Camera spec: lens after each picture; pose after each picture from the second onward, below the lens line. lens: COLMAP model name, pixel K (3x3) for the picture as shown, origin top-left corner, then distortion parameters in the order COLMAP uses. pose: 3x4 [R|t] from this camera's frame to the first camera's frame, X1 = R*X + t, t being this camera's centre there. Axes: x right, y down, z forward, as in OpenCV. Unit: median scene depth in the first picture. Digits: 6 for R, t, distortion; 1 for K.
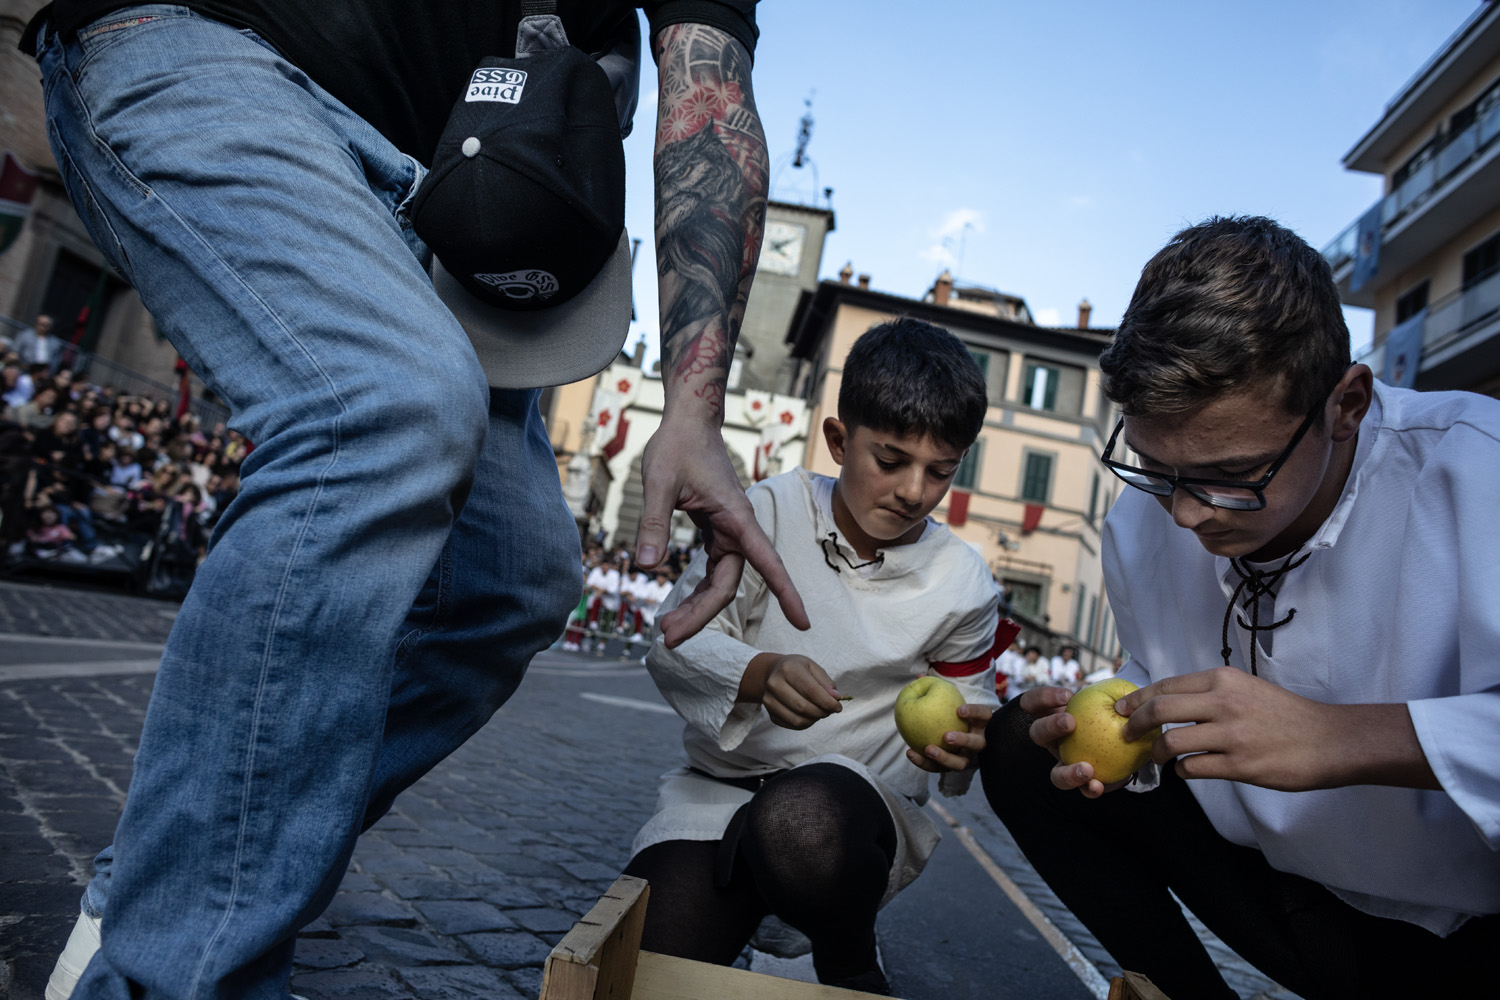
lens RADIAL K [[1023.1, 0, 749.5], [0, 1023.1, 495.6], [0, 0, 1]] dist [-0.064454, 0.058283]
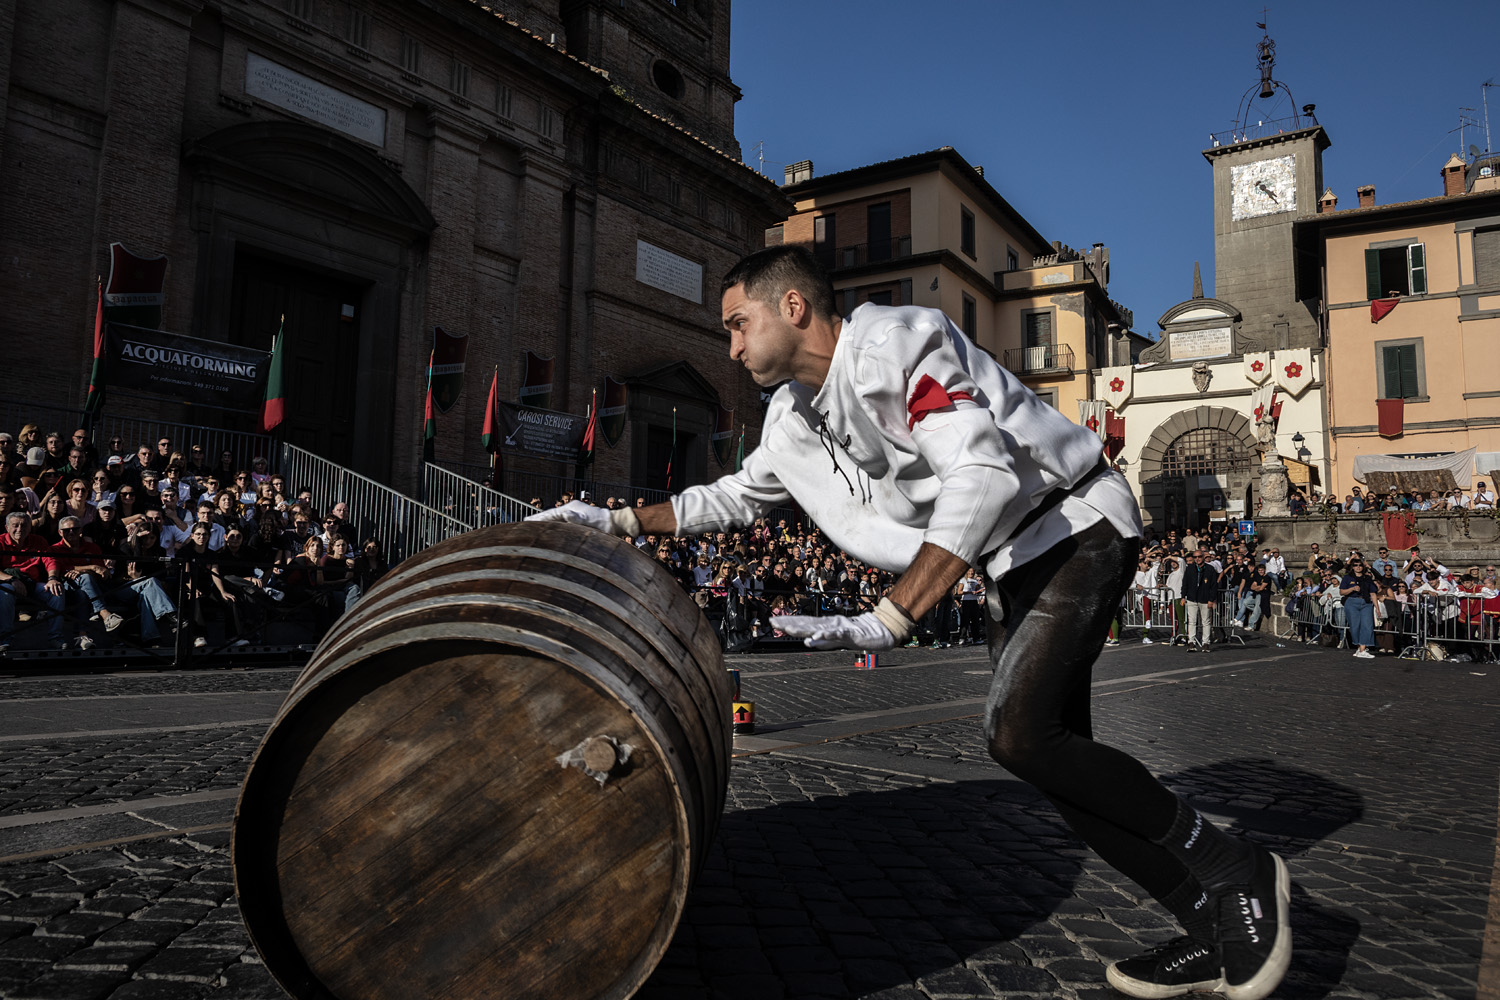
lens RADIAL K [[1023.1, 0, 749.5], [0, 1023.1, 495.6], [0, 0, 1]] dist [-0.064454, 0.058283]
pose [[0.827931, -0.223650, -0.514306, 0.073054], [0.217070, 0.973360, -0.073833, -0.001294], [0.517118, -0.050512, 0.854422, -0.086056]]
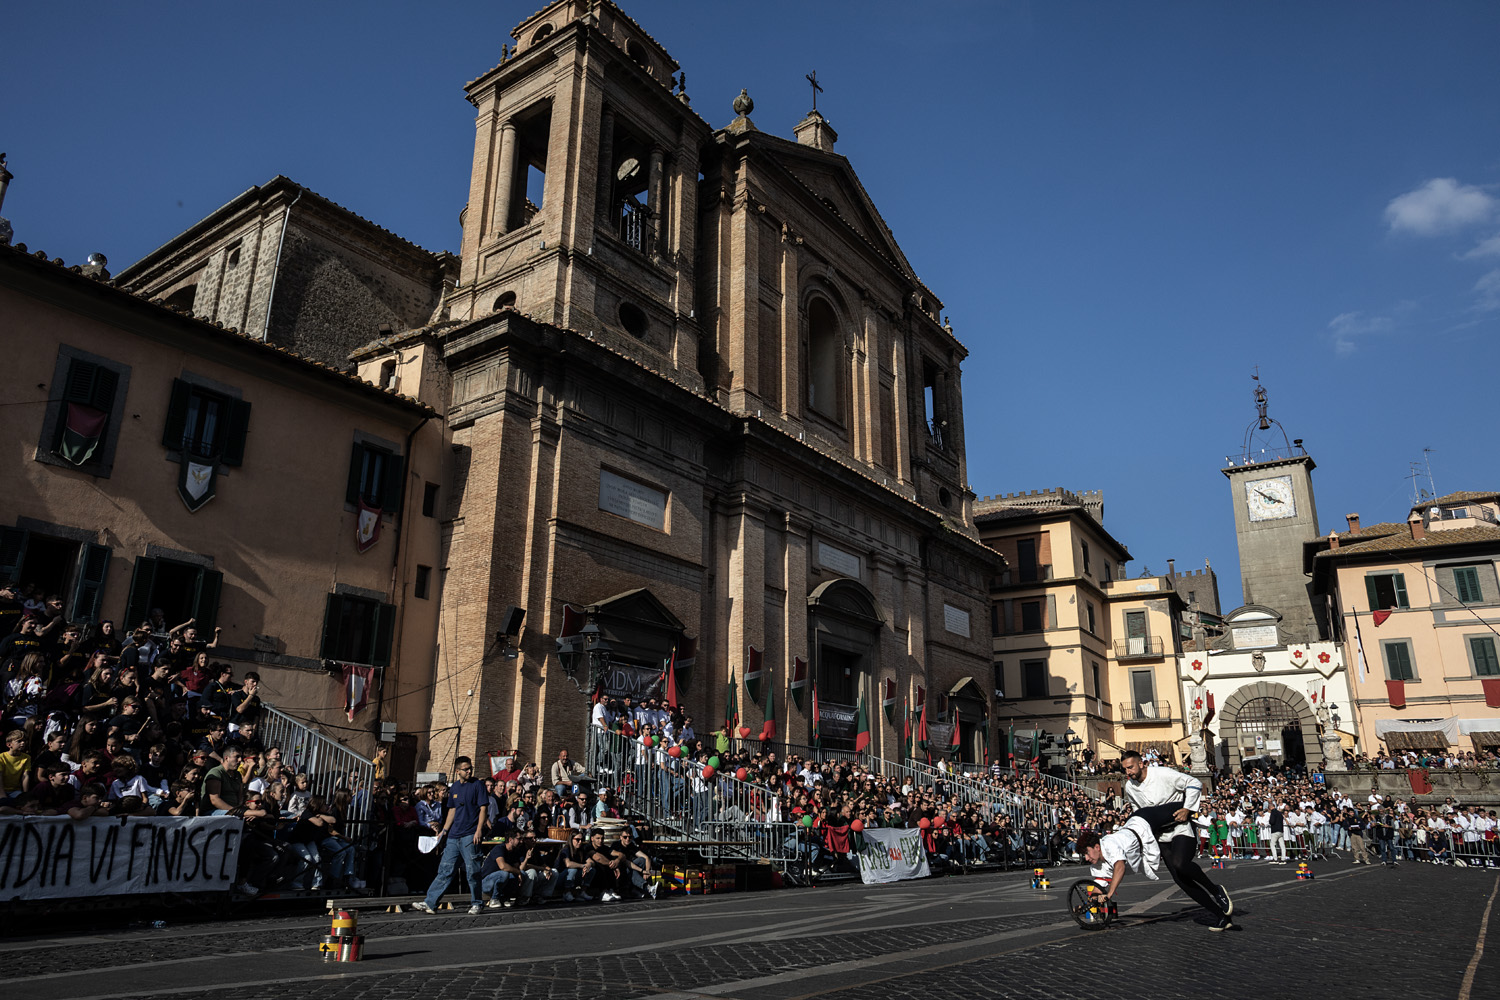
lens RADIAL K [[1023.1, 0, 749.5], [0, 1023.1, 495.6], [0, 0, 1]] dist [-0.064454, 0.058283]
pose [[0.840537, -0.320925, -0.436469, 0.047317], [0.221050, 0.938705, -0.264516, -0.091323], [0.494606, 0.125854, 0.859957, -0.577779]]
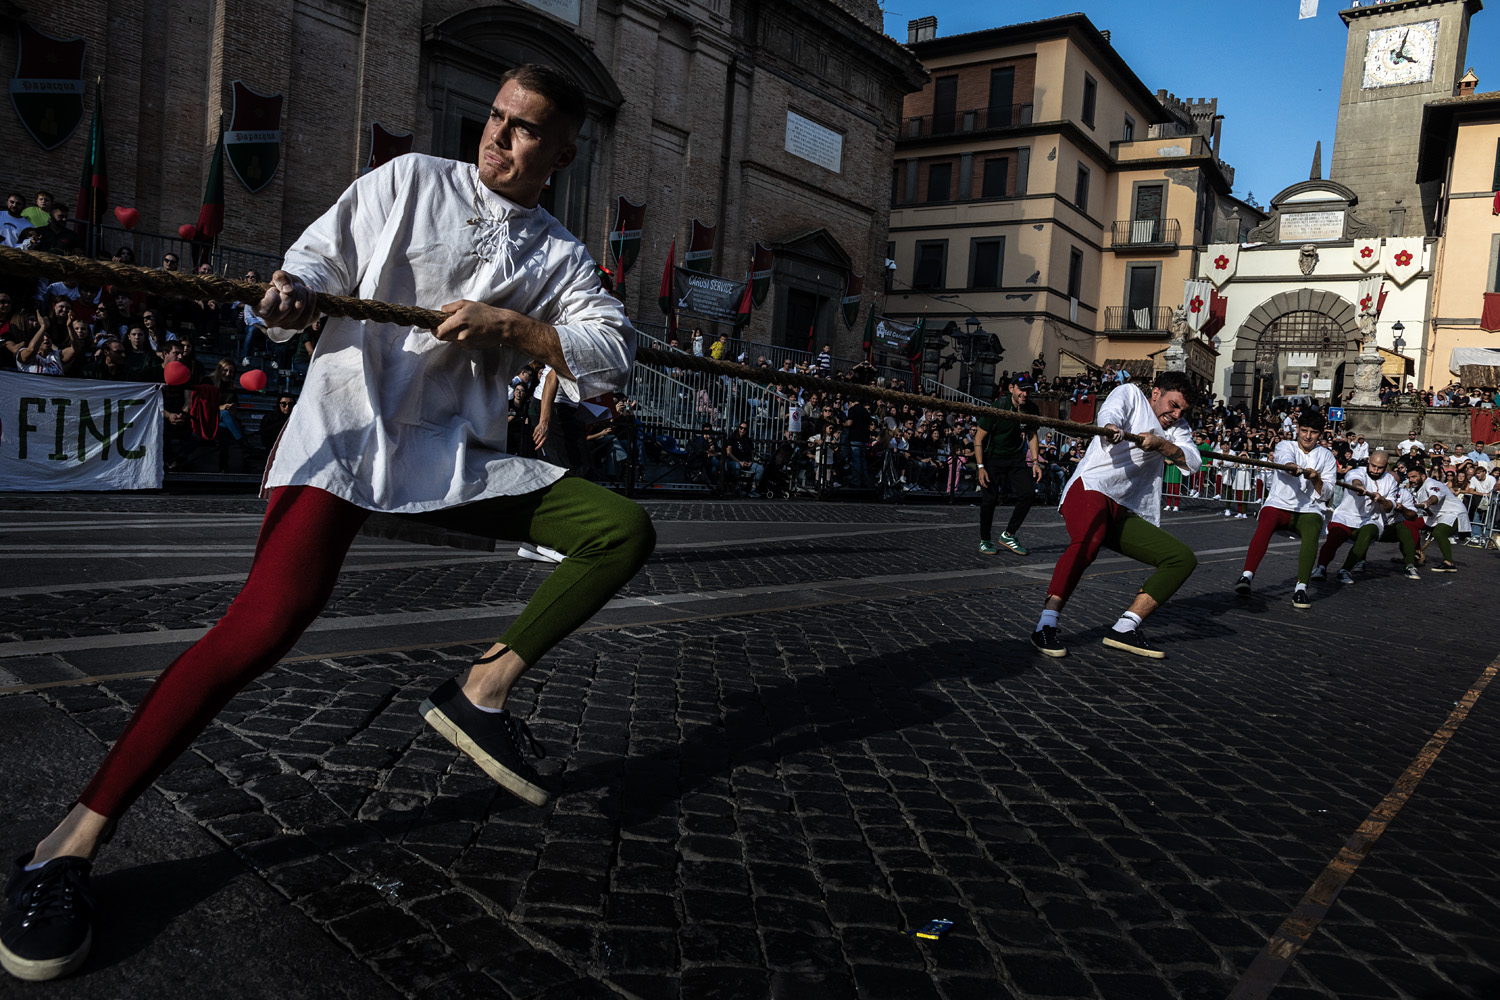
lens RADIAL K [[1023.1, 0, 749.5], [0, 1023.1, 495.6], [0, 0, 1]] dist [-0.064454, 0.058283]
pose [[0.804844, -0.090640, -0.586524, 0.075097], [0.160562, 0.984670, 0.068159, -0.017645], [0.571354, -0.149030, 0.807059, -0.166438]]
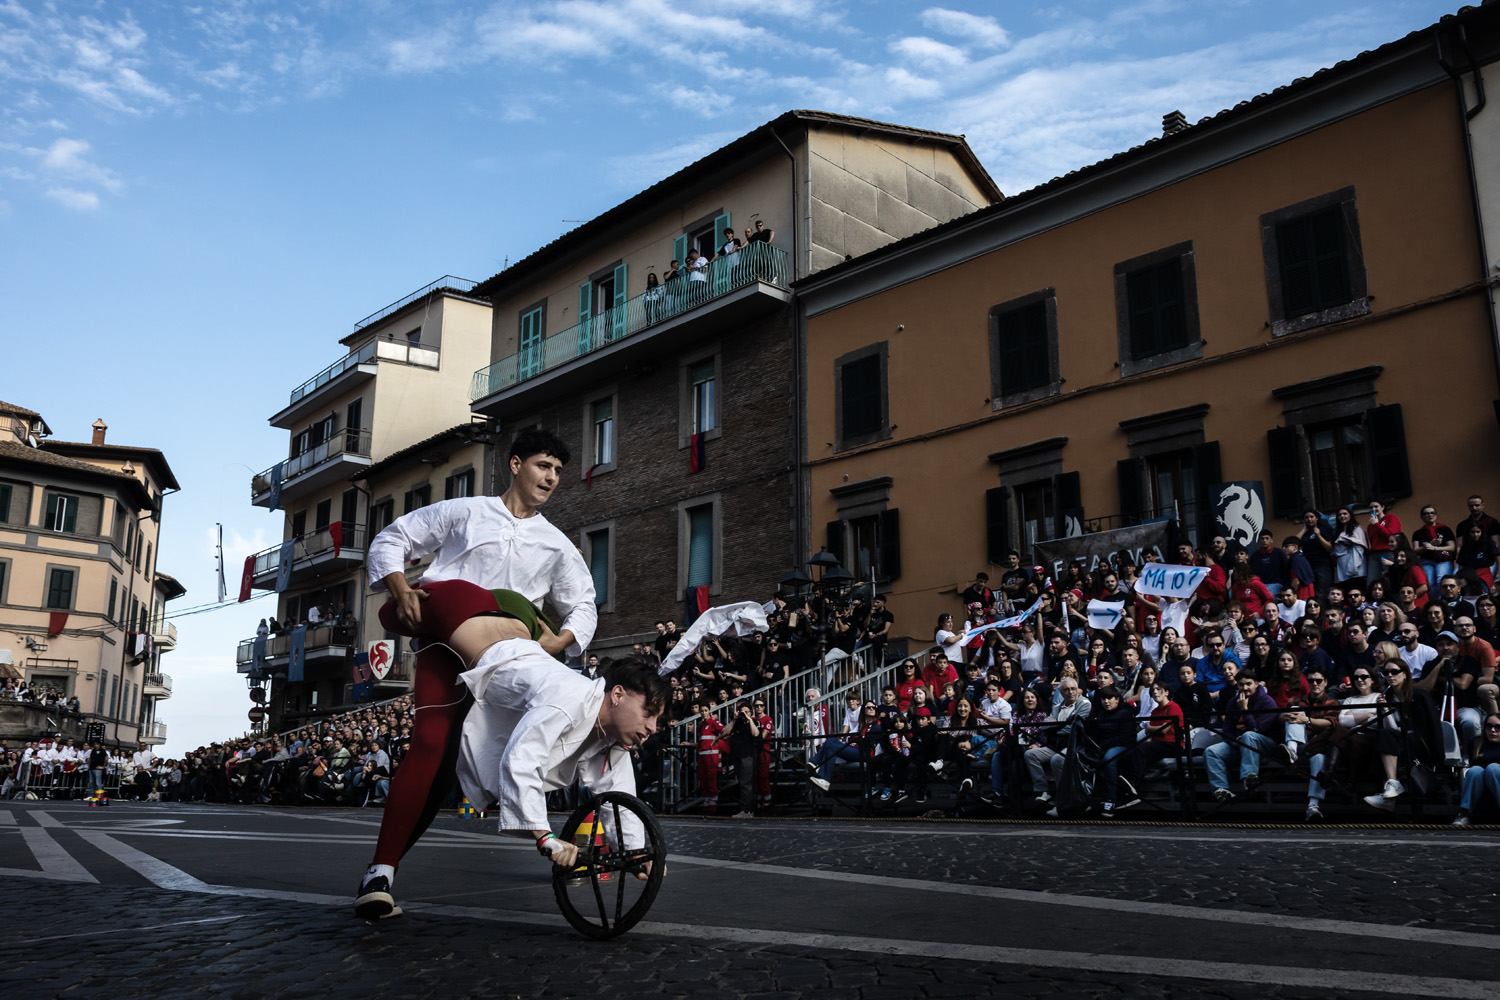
lens RADIAL K [[1172.7, 0, 791.5], [0, 1172.7, 528.1], [0, 0, 1]] dist [-0.075171, 0.065626]
pose [[0.653286, -0.029928, 0.756519, -0.184203], [0.011877, 0.999501, 0.029285, -0.119765], [-0.757018, -0.010146, 0.653315, -0.557634]]
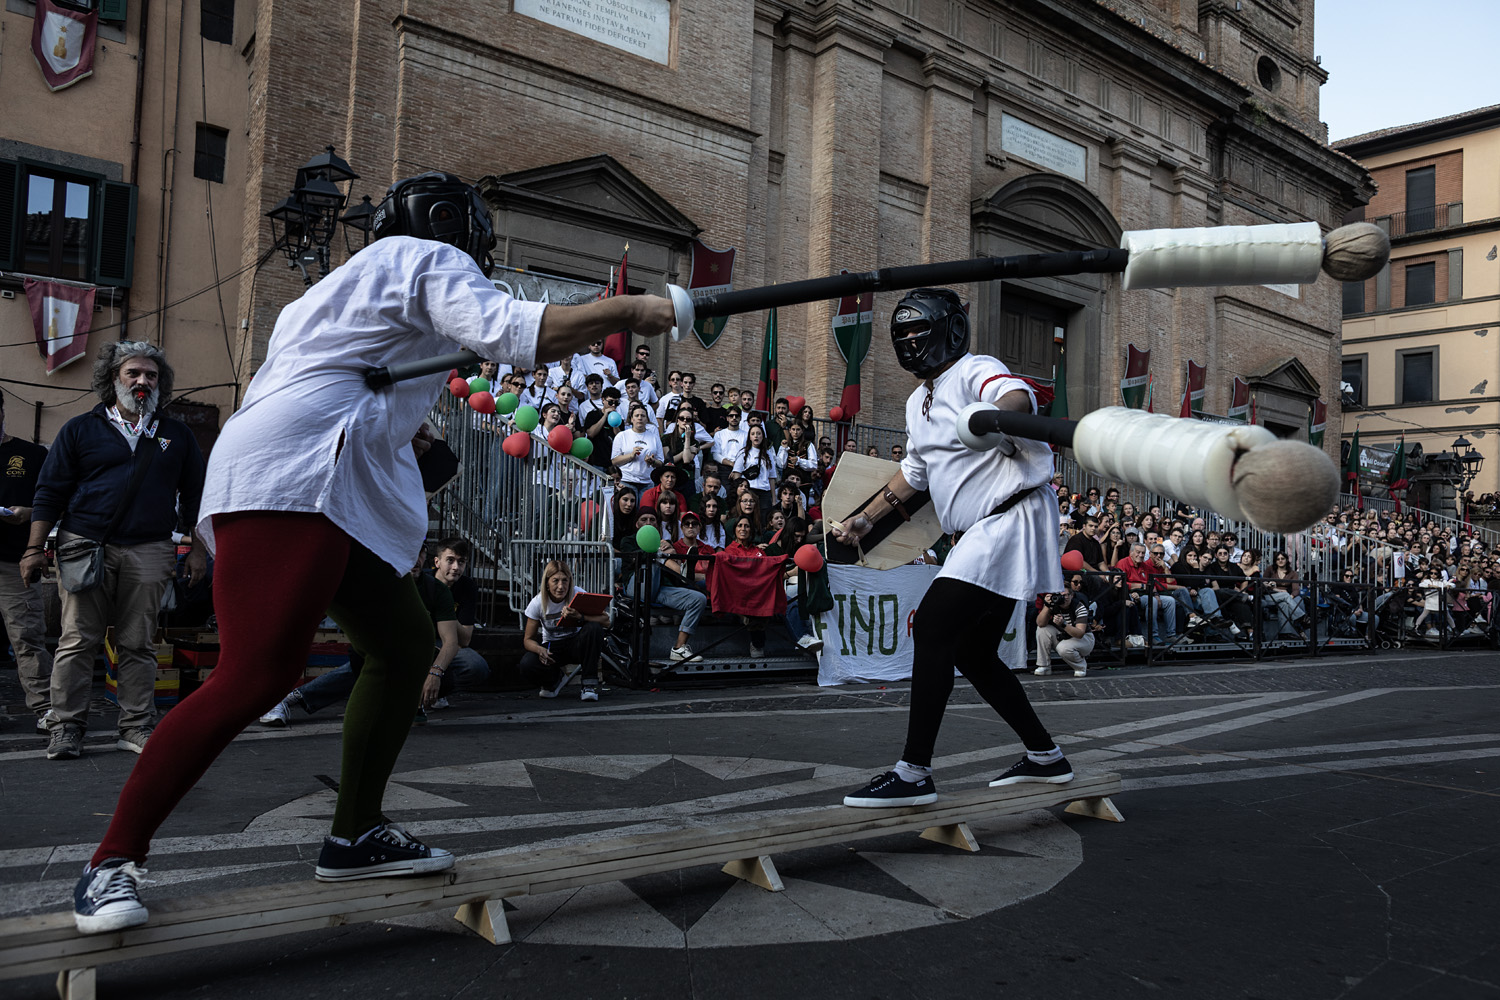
lens RADIAL K [[1078.2, 0, 789.4], [0, 1078.2, 520.8], [0, 0, 1]] dist [-0.065551, 0.066699]
pose [[0.666970, -0.185866, -0.721529, -0.013158], [0.196652, 0.977961, -0.070142, -0.053094], [0.718665, -0.095108, 0.688822, -0.275489]]
